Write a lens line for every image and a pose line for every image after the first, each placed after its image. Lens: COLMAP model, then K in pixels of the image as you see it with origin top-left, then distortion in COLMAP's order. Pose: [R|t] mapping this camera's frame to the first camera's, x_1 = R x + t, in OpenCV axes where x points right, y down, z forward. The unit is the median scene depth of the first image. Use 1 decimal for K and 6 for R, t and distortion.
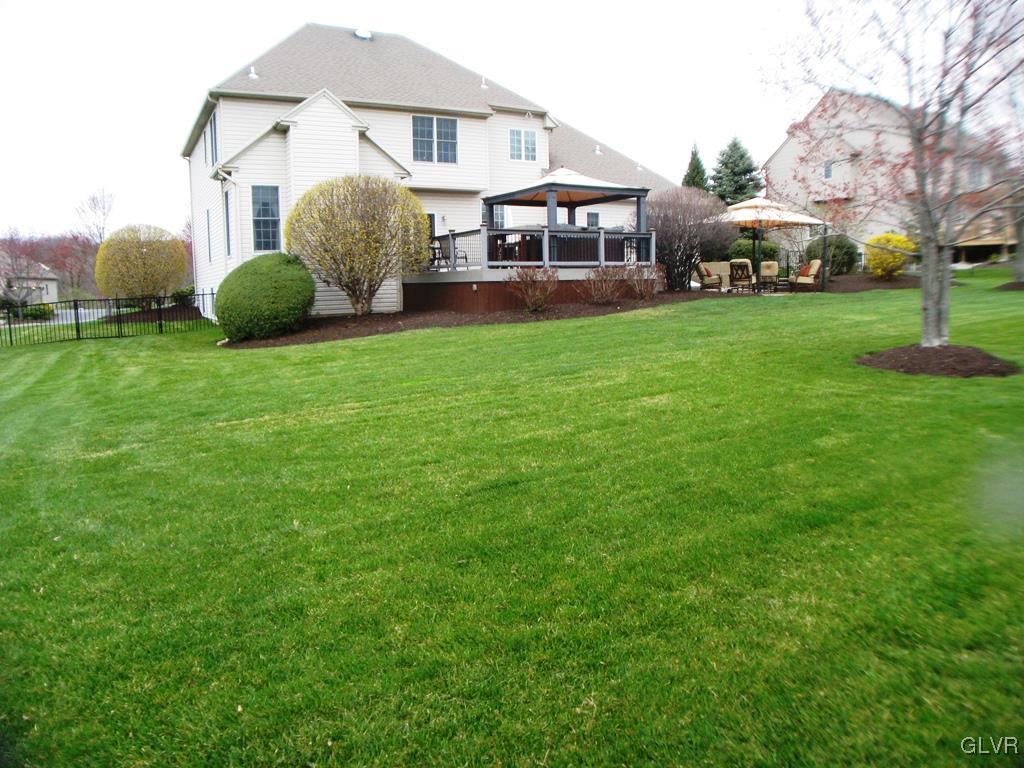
lens RADIAL K [[736.5, 0, 512.0], [0, 736.5, 384.0], [0, 0, 1]] dist [-0.163582, 0.096227]
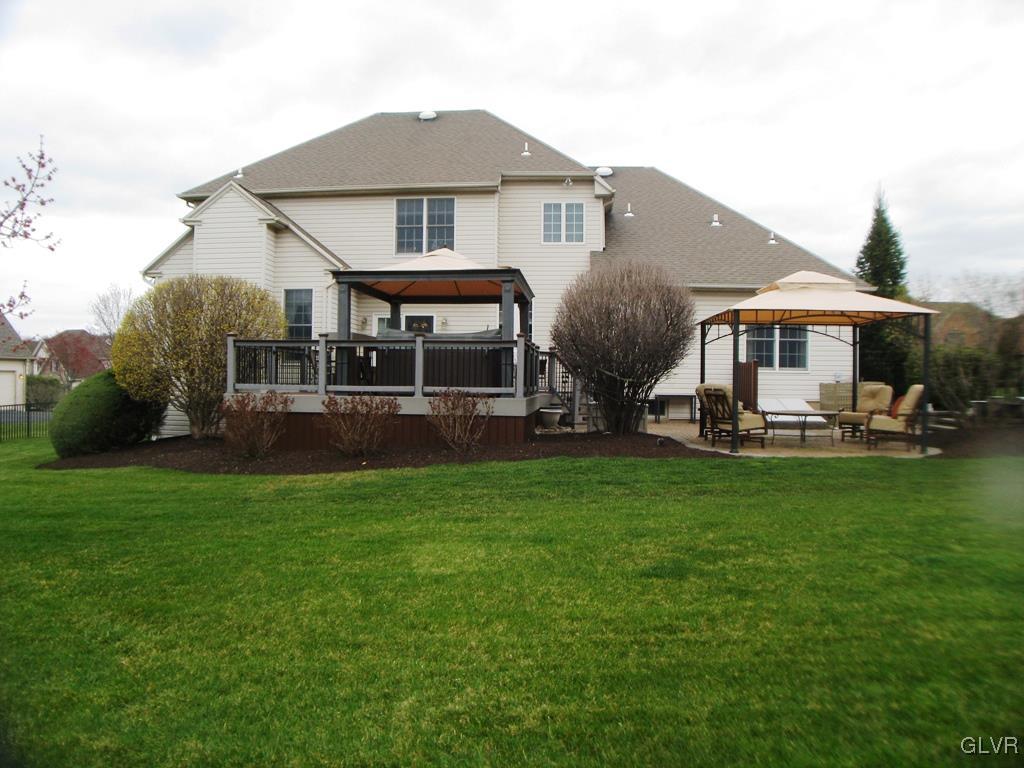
lens RADIAL K [[736.5, 0, 512.0], [0, 736.5, 384.0], [0, 0, 1]] dist [-0.163582, 0.096227]
pose [[0.826674, 0.026350, -0.562064, 0.432349], [-0.101899, 0.989397, -0.103487, -0.087713], [0.553378, 0.142824, 0.820594, 0.406167]]
